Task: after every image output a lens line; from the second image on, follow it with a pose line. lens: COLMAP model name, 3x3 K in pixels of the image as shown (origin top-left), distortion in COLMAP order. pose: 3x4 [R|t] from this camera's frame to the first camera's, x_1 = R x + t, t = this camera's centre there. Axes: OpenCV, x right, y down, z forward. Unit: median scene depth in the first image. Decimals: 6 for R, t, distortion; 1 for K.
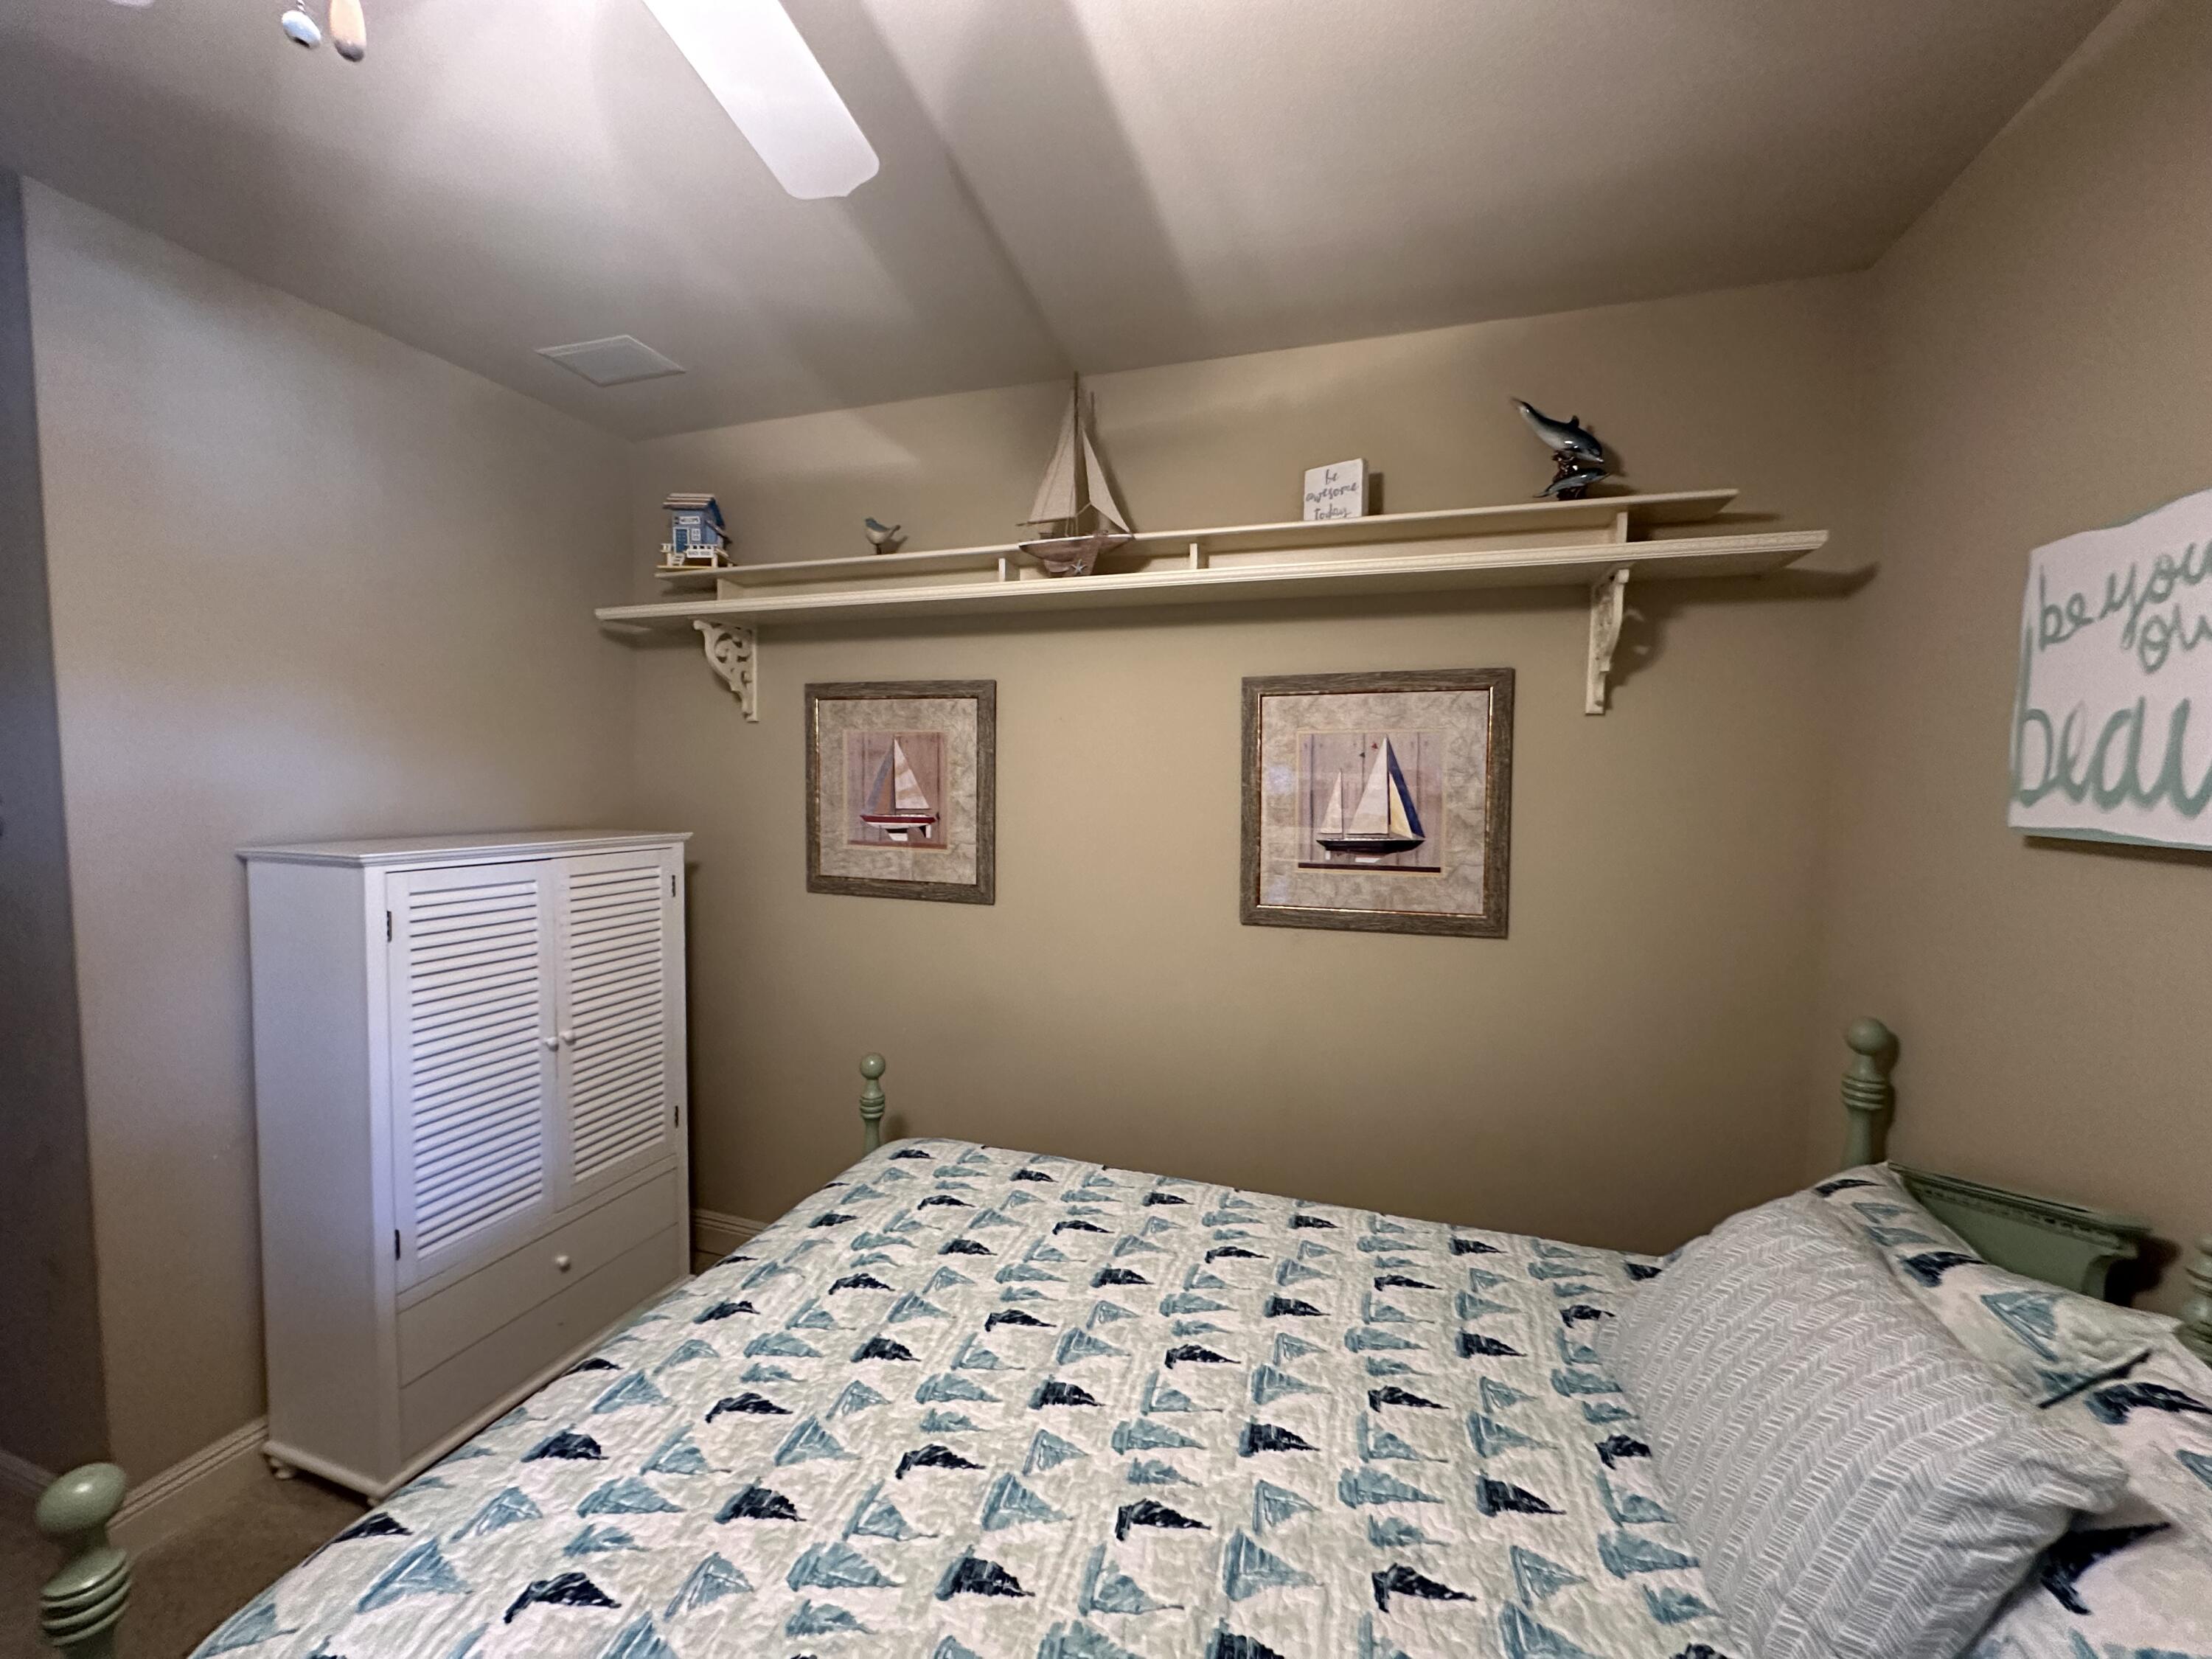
lens RADIAL K [[882.0, 0, 1105.7], [0, 882.0, 830.4], [0, 0, 1]] dist [-0.006274, 0.002014]
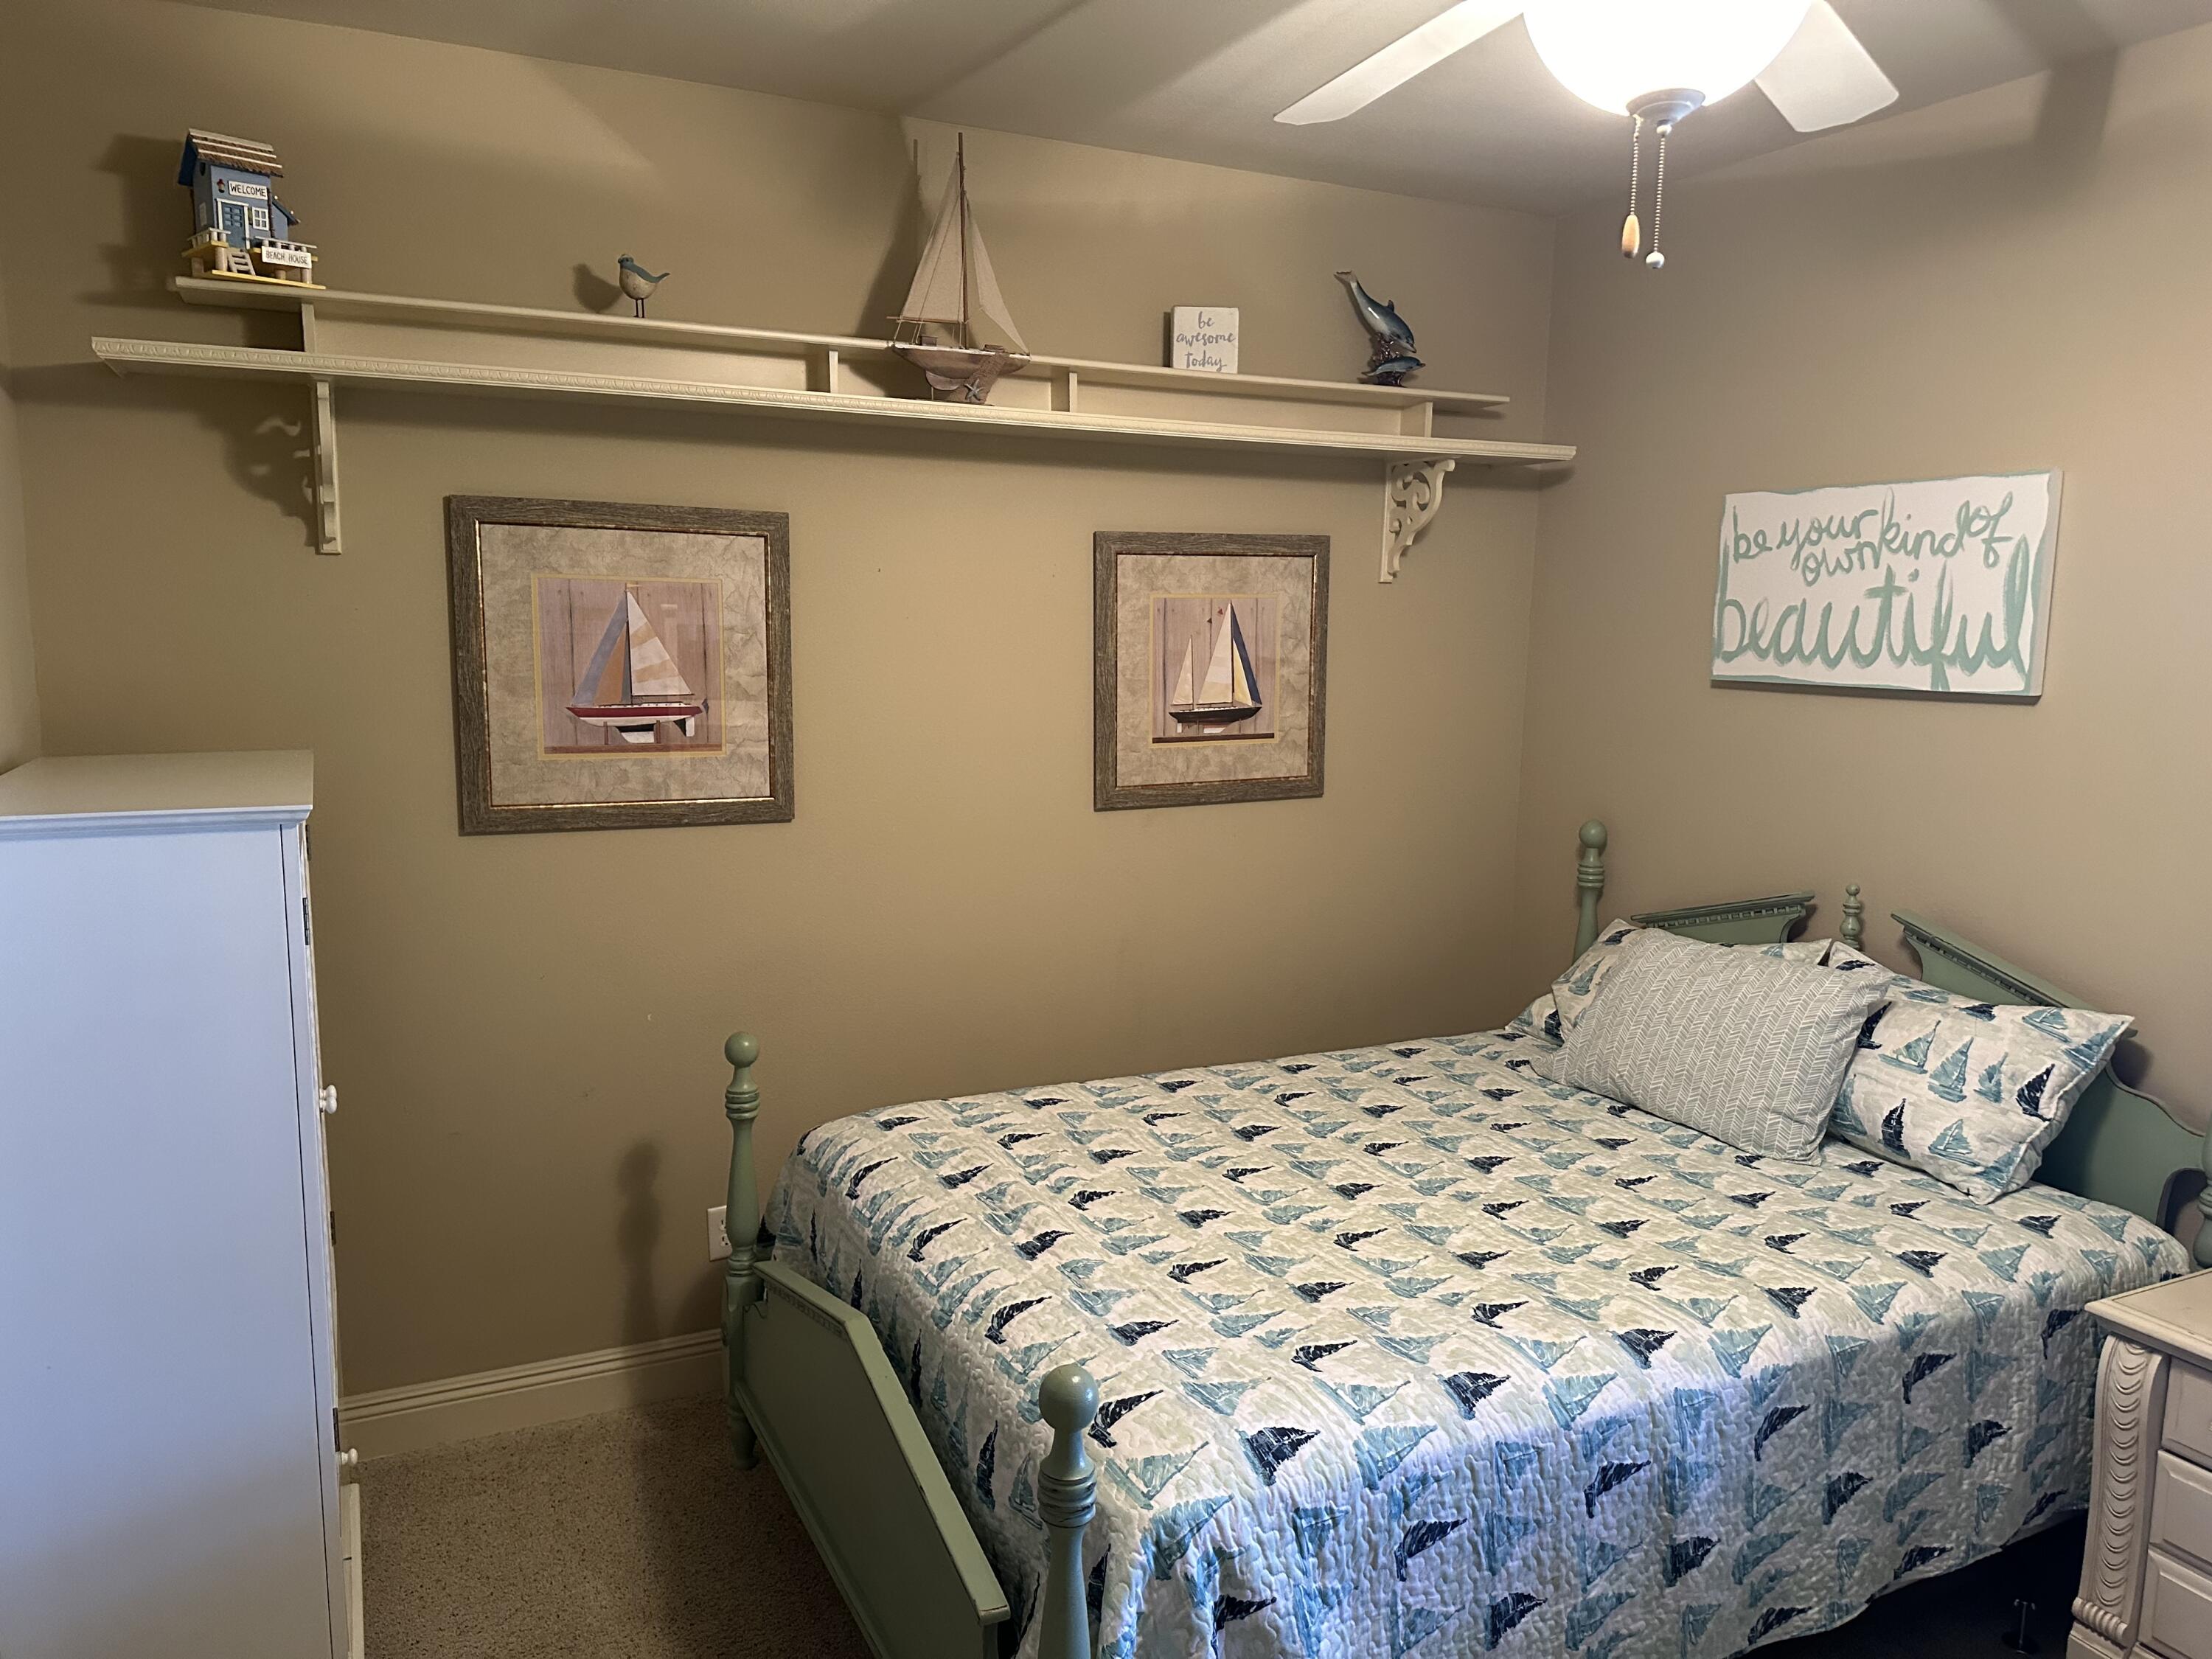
lens RADIAL K [[1540.4, 0, 1106.3], [0, 1540.4, 836.5], [0, 0, 1]] dist [0.156786, -0.270349]
pose [[0.709066, -0.103025, 0.697576, -1.119197], [0.041561, 0.993655, 0.104507, -0.036942], [-0.703917, -0.045111, 0.708849, -0.144134]]
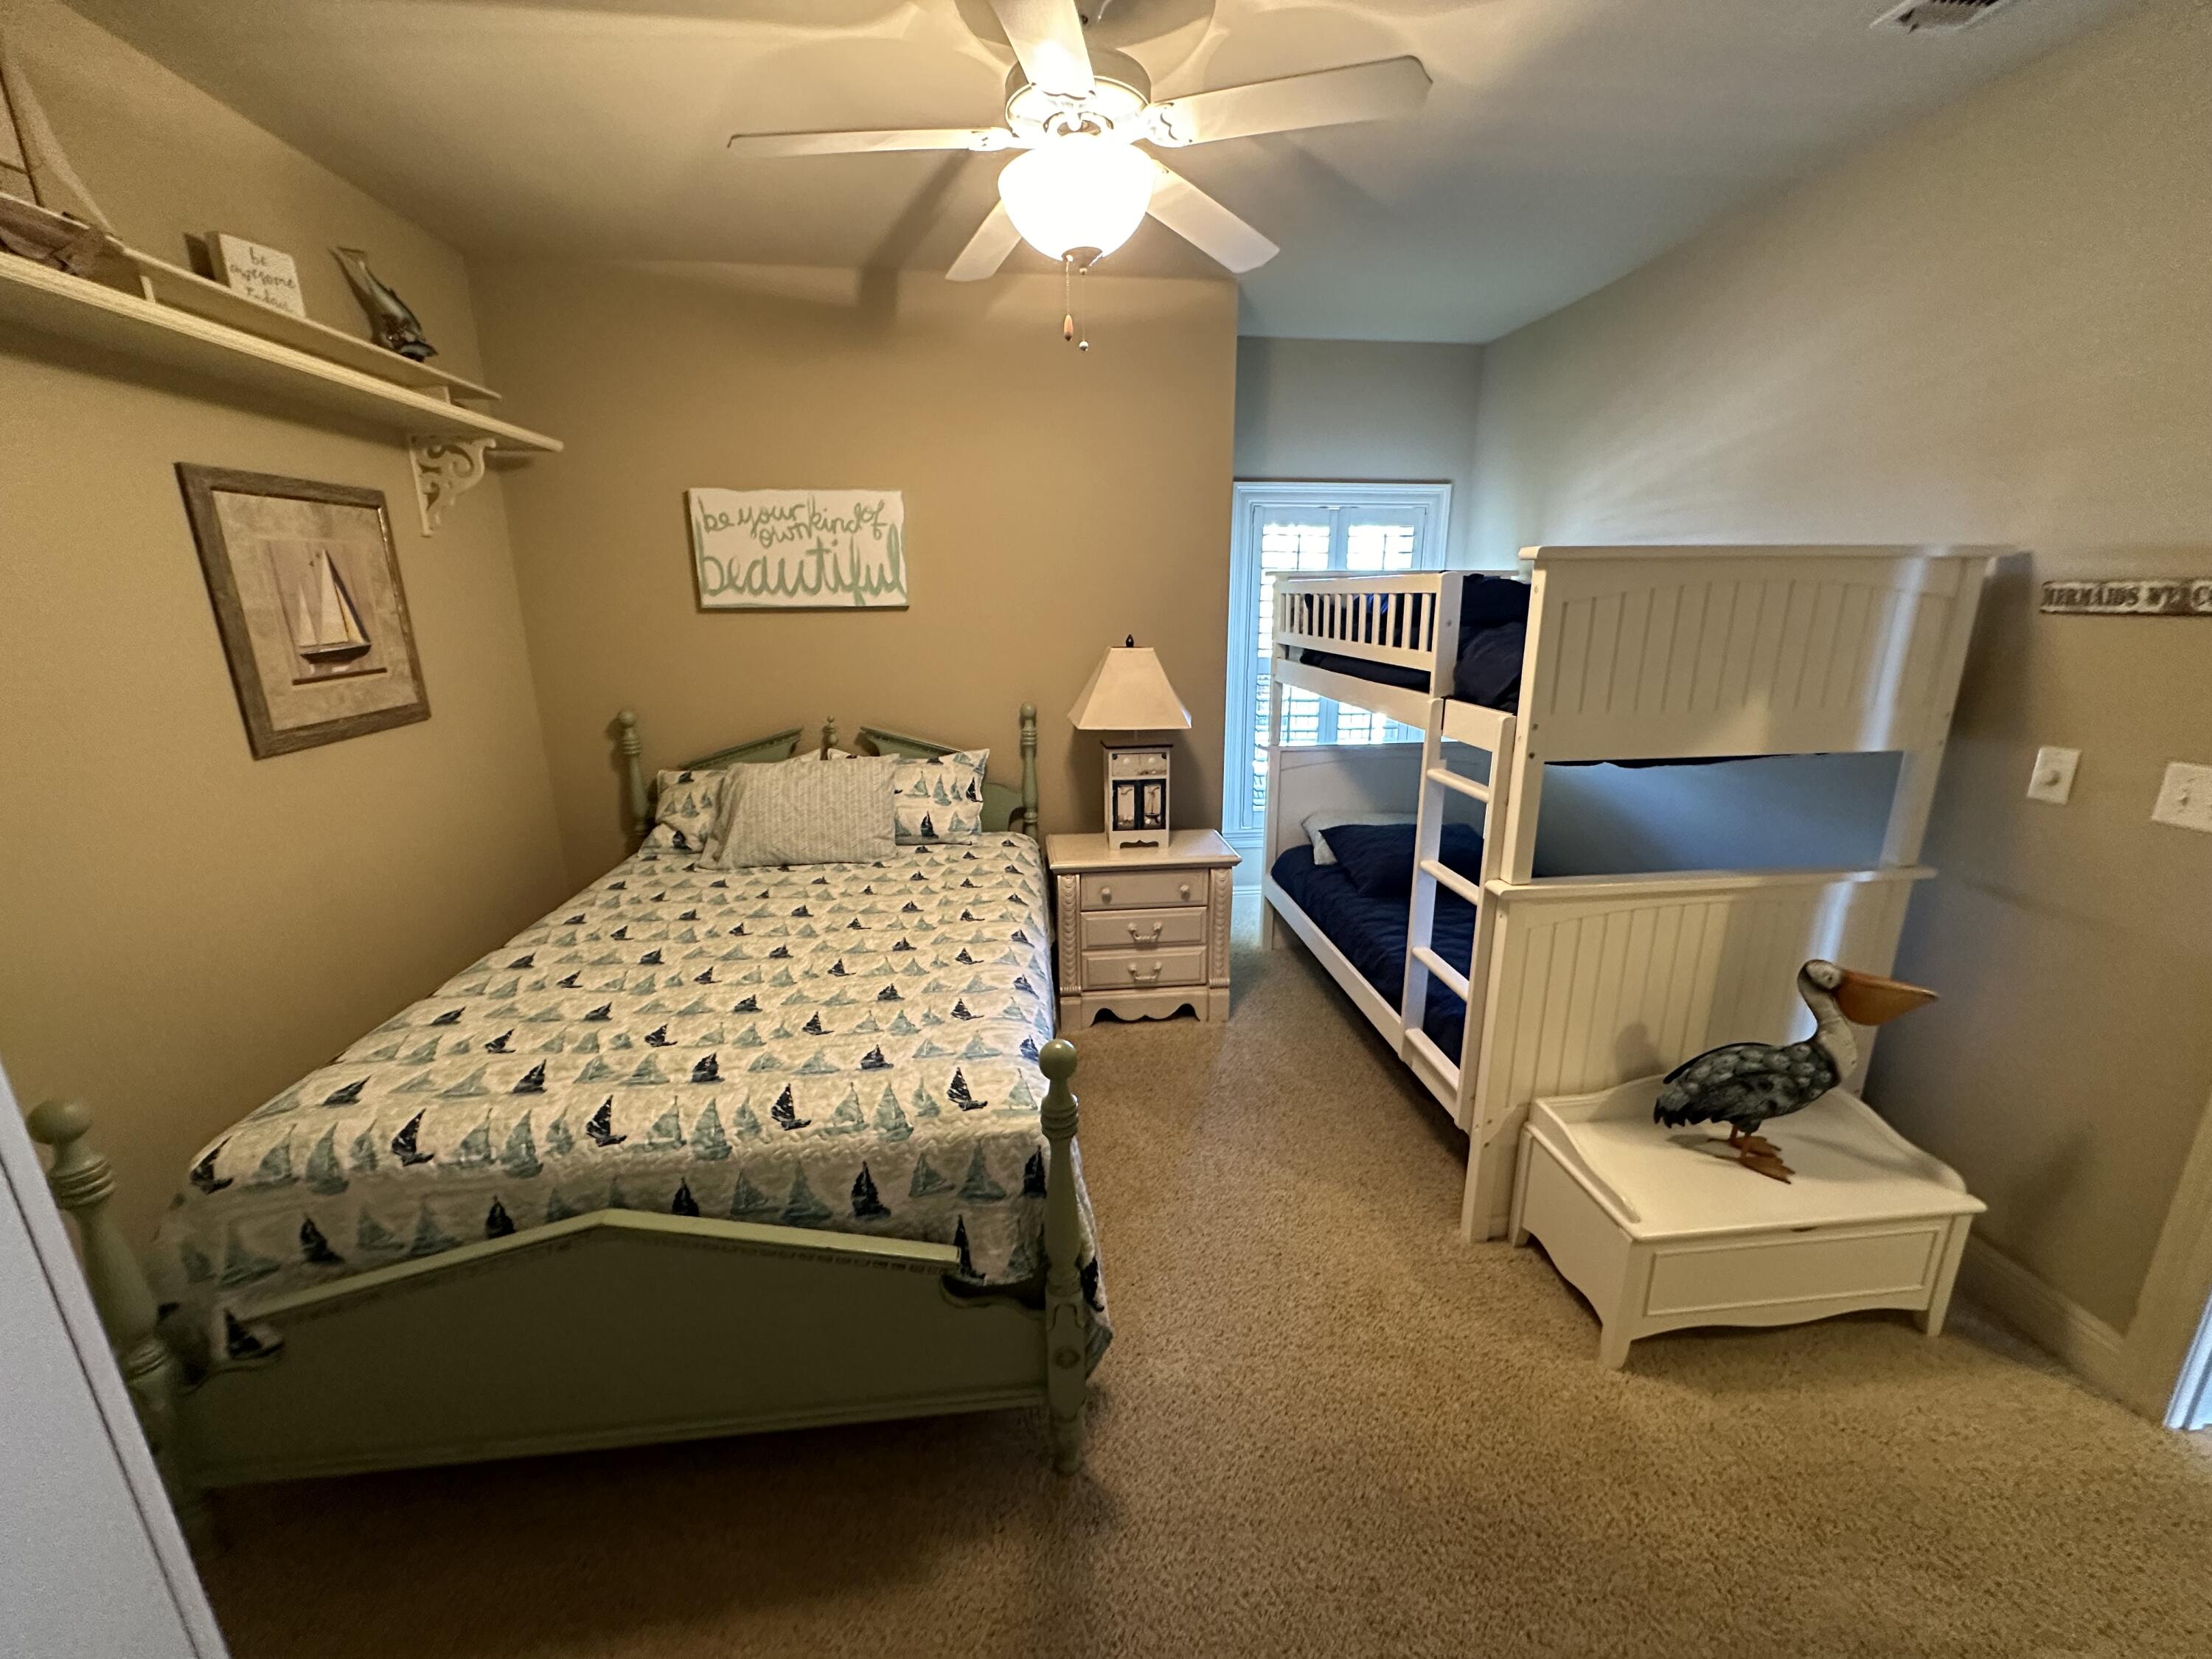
lens RADIAL K [[882.0, 0, 1105.7], [0, 882.0, 830.4], [0, 0, 1]] dist [-0.006274, 0.002014]
pose [[-0.418302, -0.244280, 0.874843, -1.184002], [0.059752, 0.953670, 0.294861, -0.041553], [-0.906341, 0.175614, -0.384326, 0.694305]]
